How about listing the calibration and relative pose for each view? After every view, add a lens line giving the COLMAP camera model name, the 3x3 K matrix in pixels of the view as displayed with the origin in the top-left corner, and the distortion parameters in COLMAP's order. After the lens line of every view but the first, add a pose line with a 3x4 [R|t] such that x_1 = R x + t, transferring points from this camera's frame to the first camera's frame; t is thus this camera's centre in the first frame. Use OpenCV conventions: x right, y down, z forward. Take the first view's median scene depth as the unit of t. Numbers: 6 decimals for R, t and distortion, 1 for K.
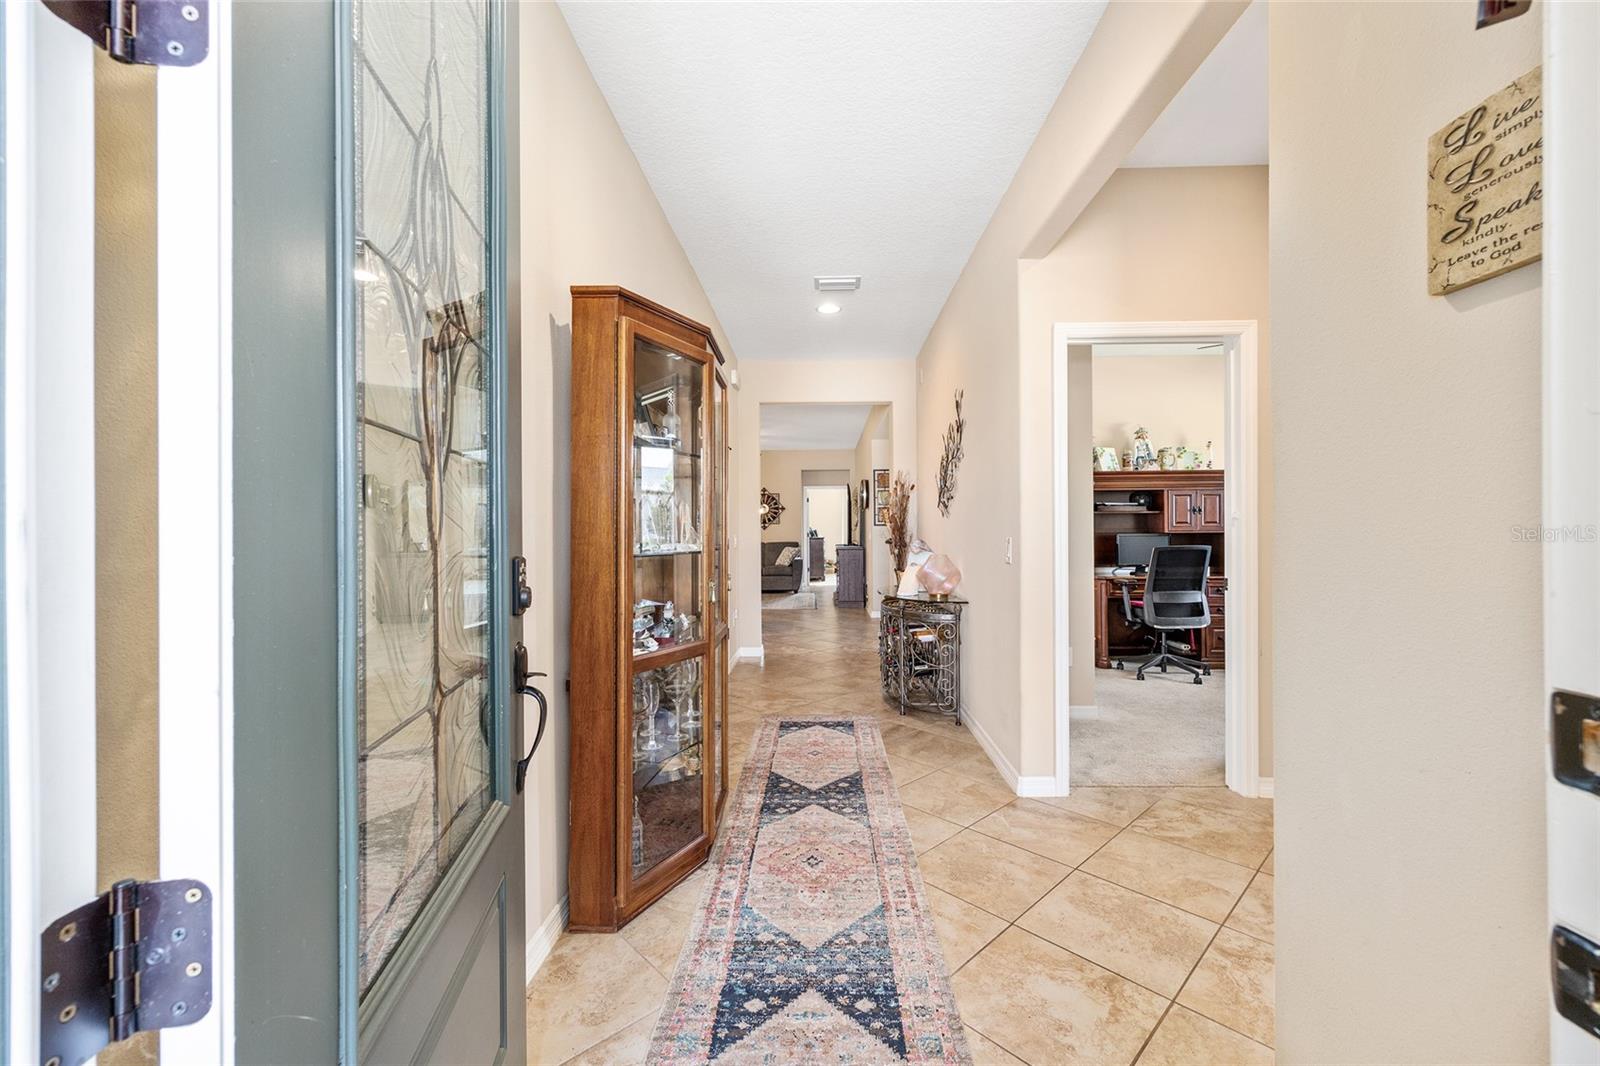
lens RADIAL K [[645.0, 0, 806.8], [0, 645.0, 522.2], [0, 0, 1]] dist [-0.000358, 0.000134]
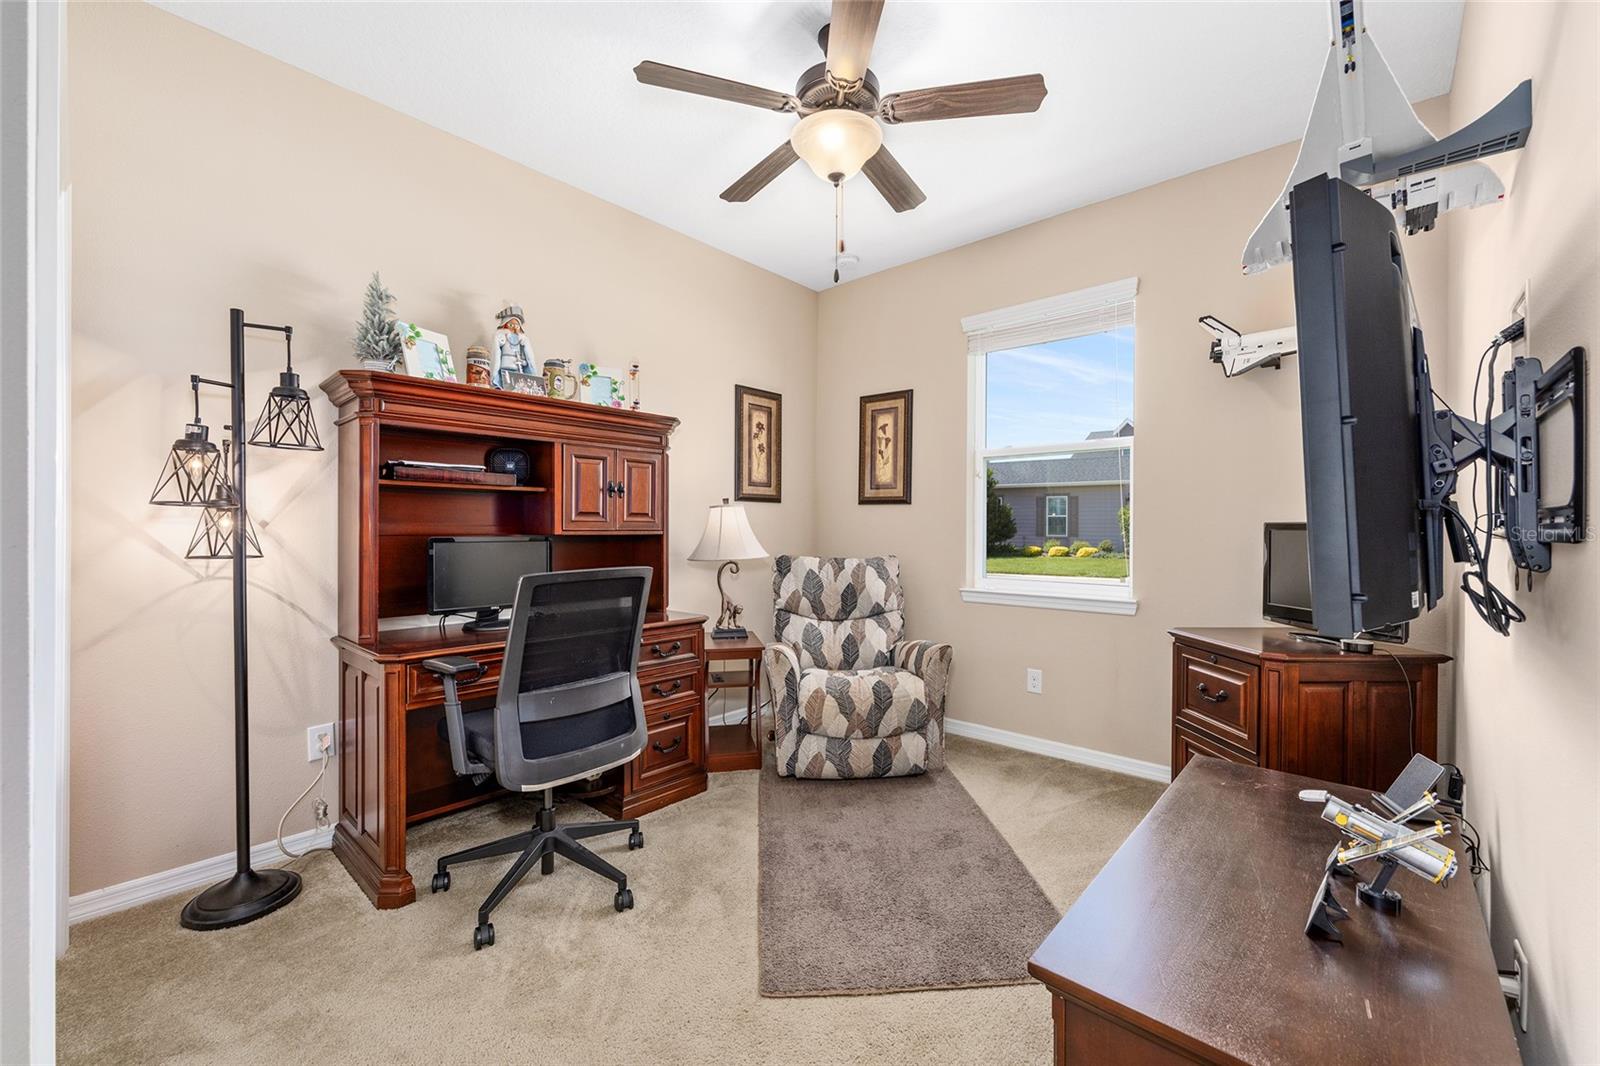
lens RADIAL K [[645.0, 0, 806.8], [0, 645.0, 522.2], [0, 0, 1]] dist [-0.000358, 0.000134]
pose [[0.640588, 0.013831, 0.767761, 0.315076], [-0.020595, 0.999788, -0.000828, 0.004186], [-0.767609, -0.015281, 0.640736, 0.563156]]
